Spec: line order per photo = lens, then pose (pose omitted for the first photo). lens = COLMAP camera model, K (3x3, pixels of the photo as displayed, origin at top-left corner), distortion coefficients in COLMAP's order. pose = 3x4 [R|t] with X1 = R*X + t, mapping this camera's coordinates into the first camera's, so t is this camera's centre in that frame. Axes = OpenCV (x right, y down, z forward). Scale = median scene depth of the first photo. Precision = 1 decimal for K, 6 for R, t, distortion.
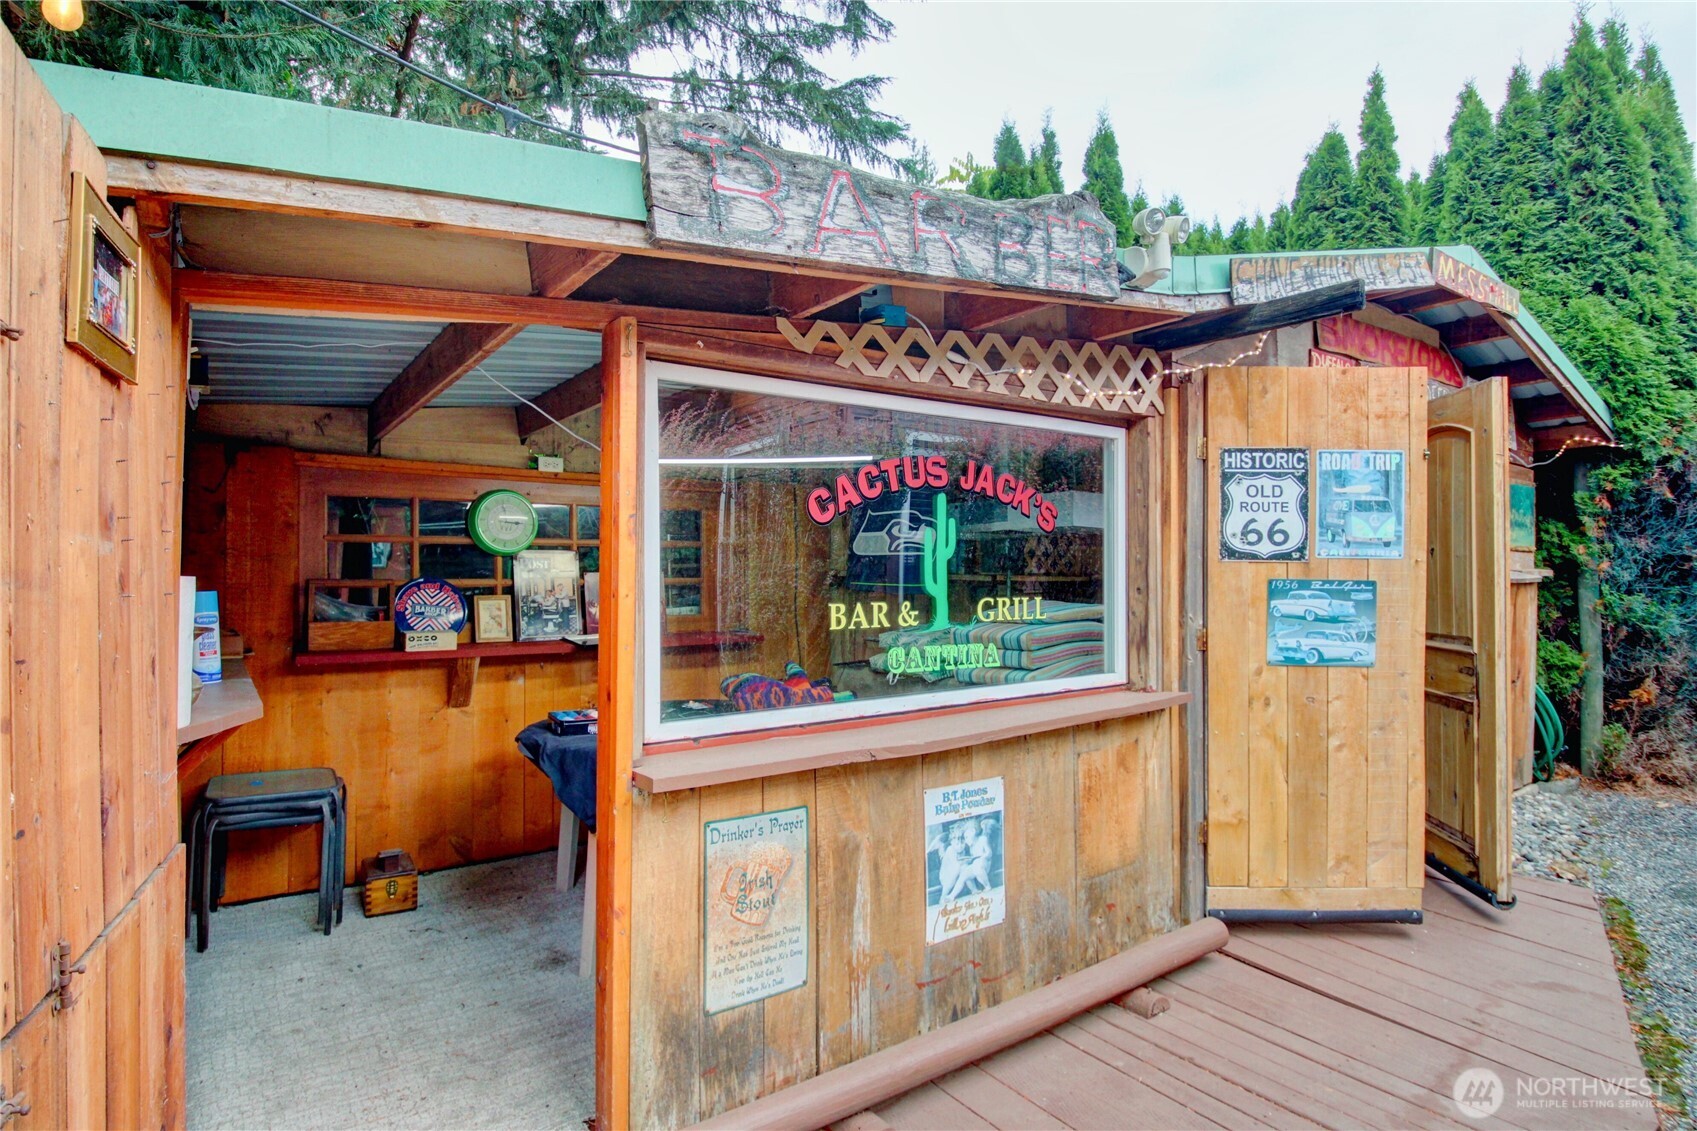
lens RADIAL K [[835.1, 0, 851.5], [0, 835.1, 573.2], [0, 0, 1]] dist [-0.018557, -0.005066]
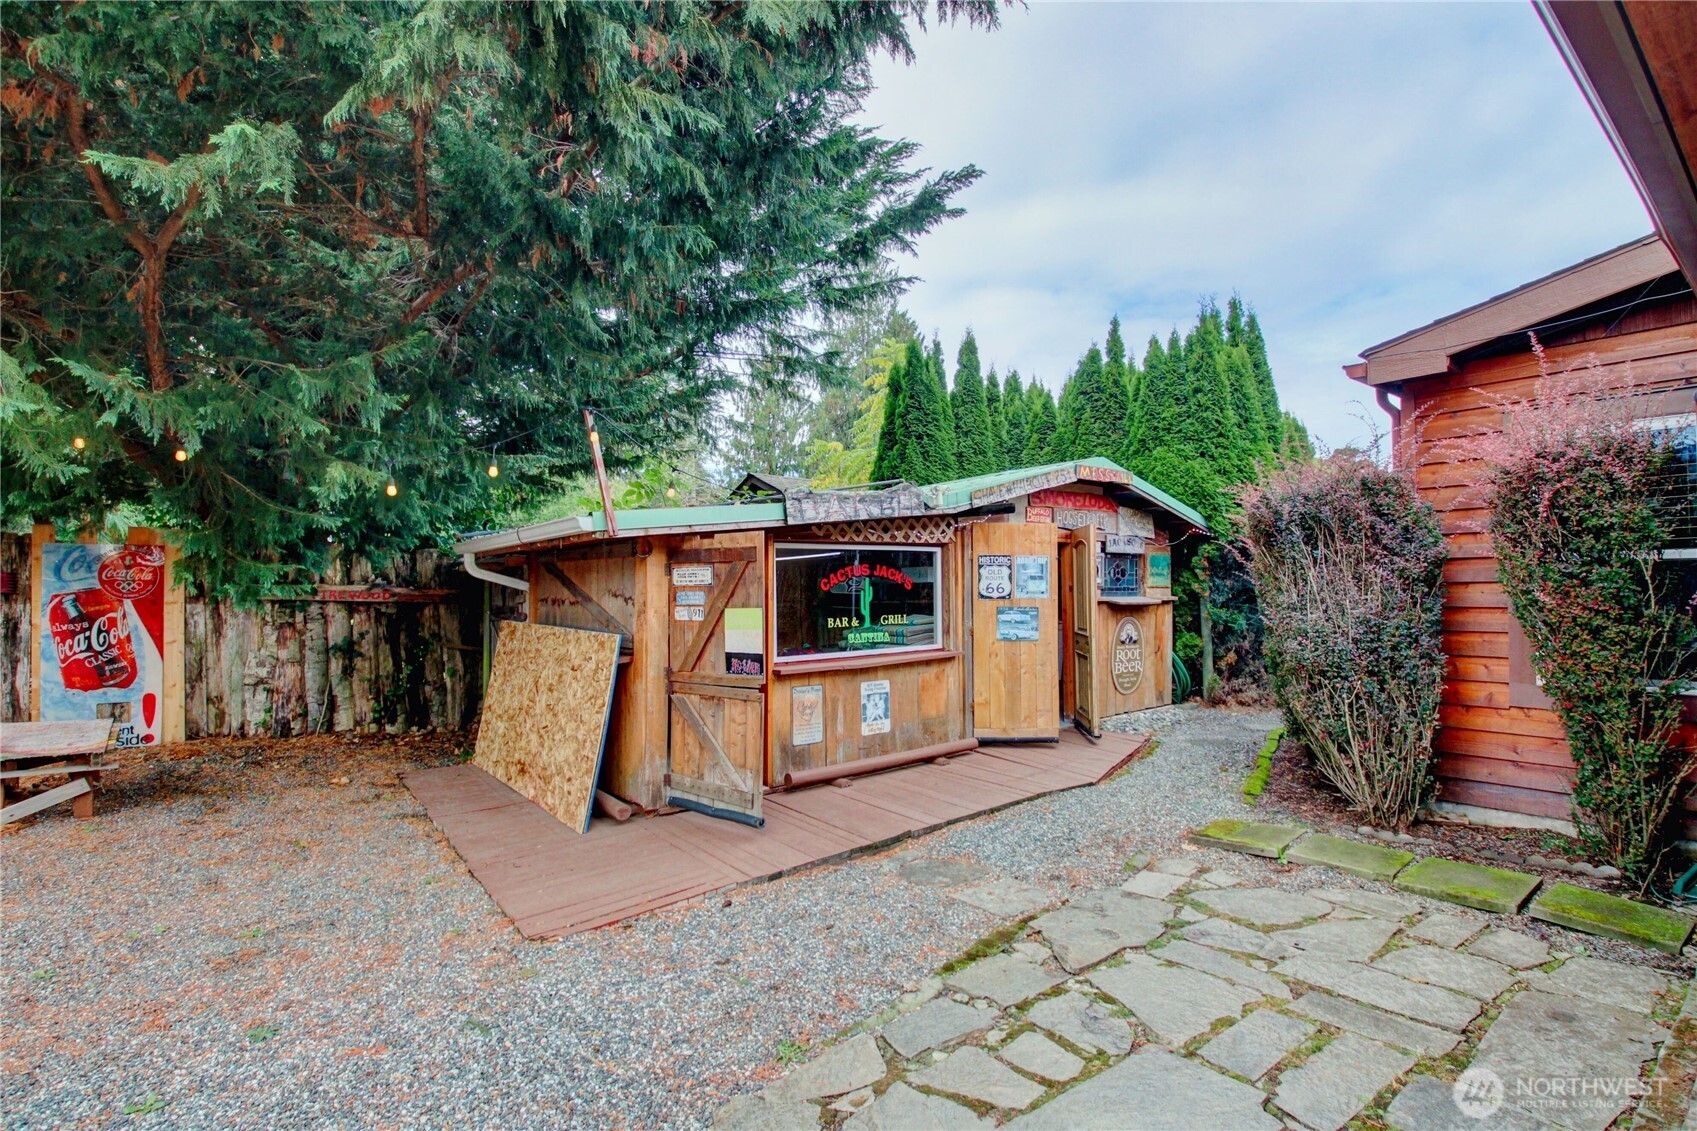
lens RADIAL K [[789.0, 0, 839.3], [0, 789.0, 563.7], [0, 0, 1]] dist [0.004988, -0.018876]
pose [[0.999150, -0.005037, 0.040913, -0.077796], [0.005923, 0.999750, -0.021561, -0.074846], [-0.040794, 0.021785, 0.998930, -1.392267]]
